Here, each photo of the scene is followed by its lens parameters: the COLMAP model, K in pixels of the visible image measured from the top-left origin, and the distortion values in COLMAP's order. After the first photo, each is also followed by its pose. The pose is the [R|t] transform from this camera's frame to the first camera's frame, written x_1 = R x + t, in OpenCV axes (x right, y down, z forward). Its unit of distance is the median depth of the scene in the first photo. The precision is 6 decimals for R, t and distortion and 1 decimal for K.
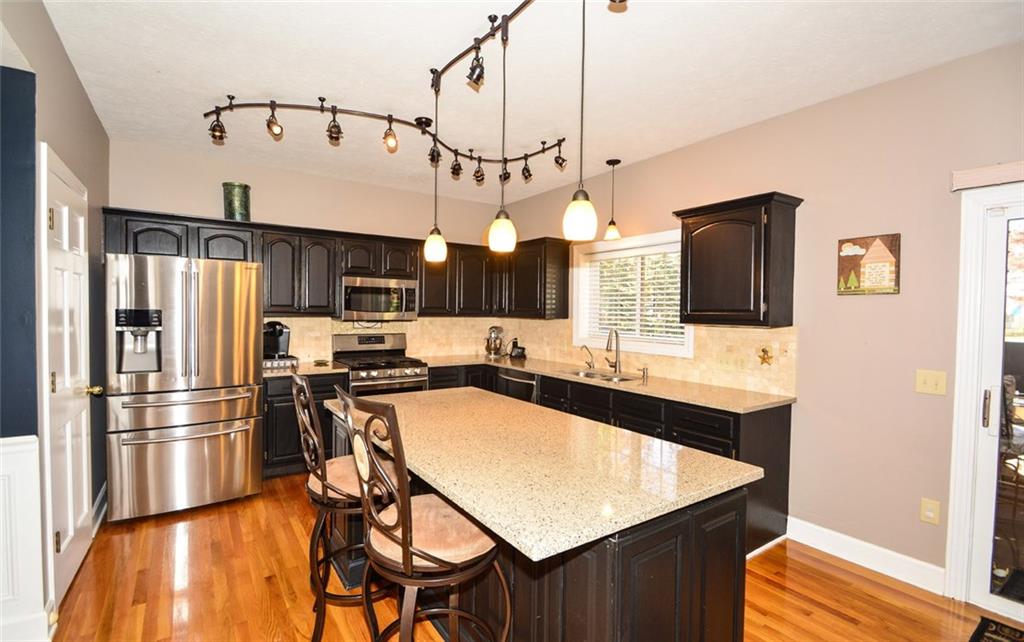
lens RADIAL K [[448.2, 0, 496.3], [0, 448.2, 324.6], [0, 0, 1]] dist [-0.001381, -0.003182]
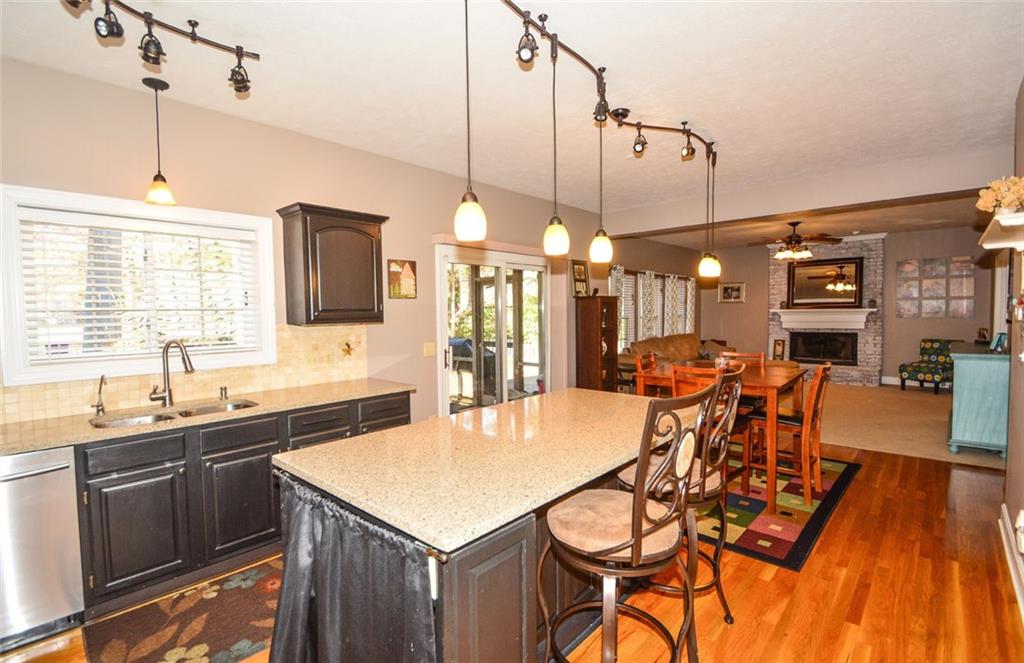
lens RADIAL K [[467.6, 0, 490.9], [0, 467.6, 329.1], [0, 0, 1]] dist [-0.006324, -0.008464]
pose [[-0.215627, -0.050246, 0.975182, -0.620174], [0.037582, 0.997508, 0.059706, -0.036964], [-0.975752, 0.049523, -0.213202, 0.828330]]
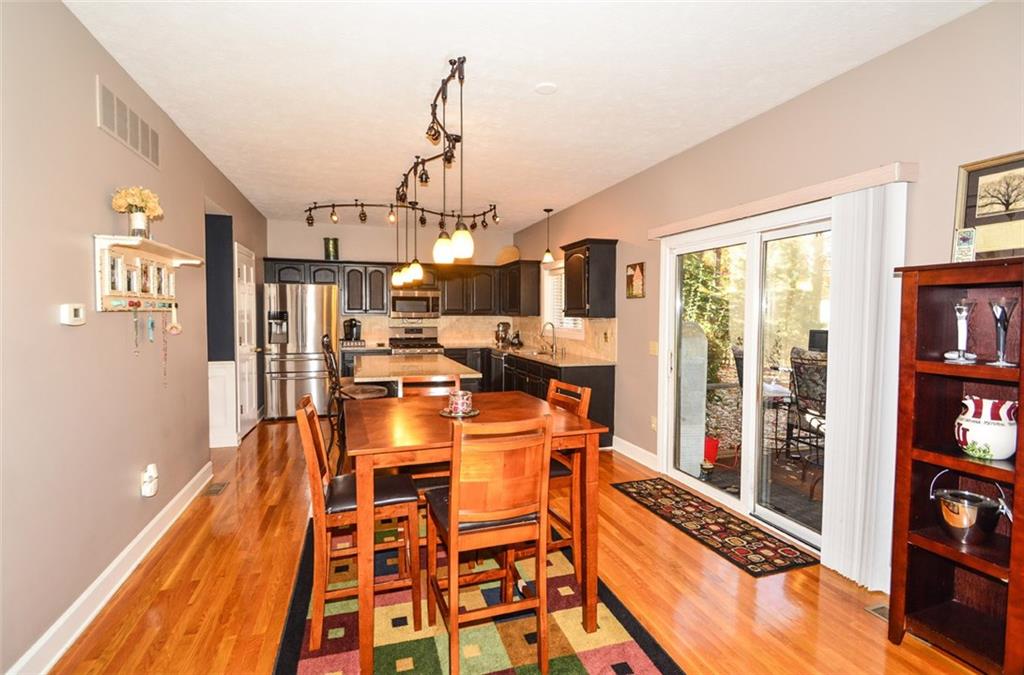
lens RADIAL K [[458.7, 0, 513.8], [0, 458.7, 335.5], [0, 0, 1]] dist [0.002591, 0.000548]
pose [[0.965334, 0.004367, -0.260982, 0.660436], [-0.000463, 0.999887, 0.015020, 0.037529], [0.261018, -0.014379, 0.965227, -0.616000]]
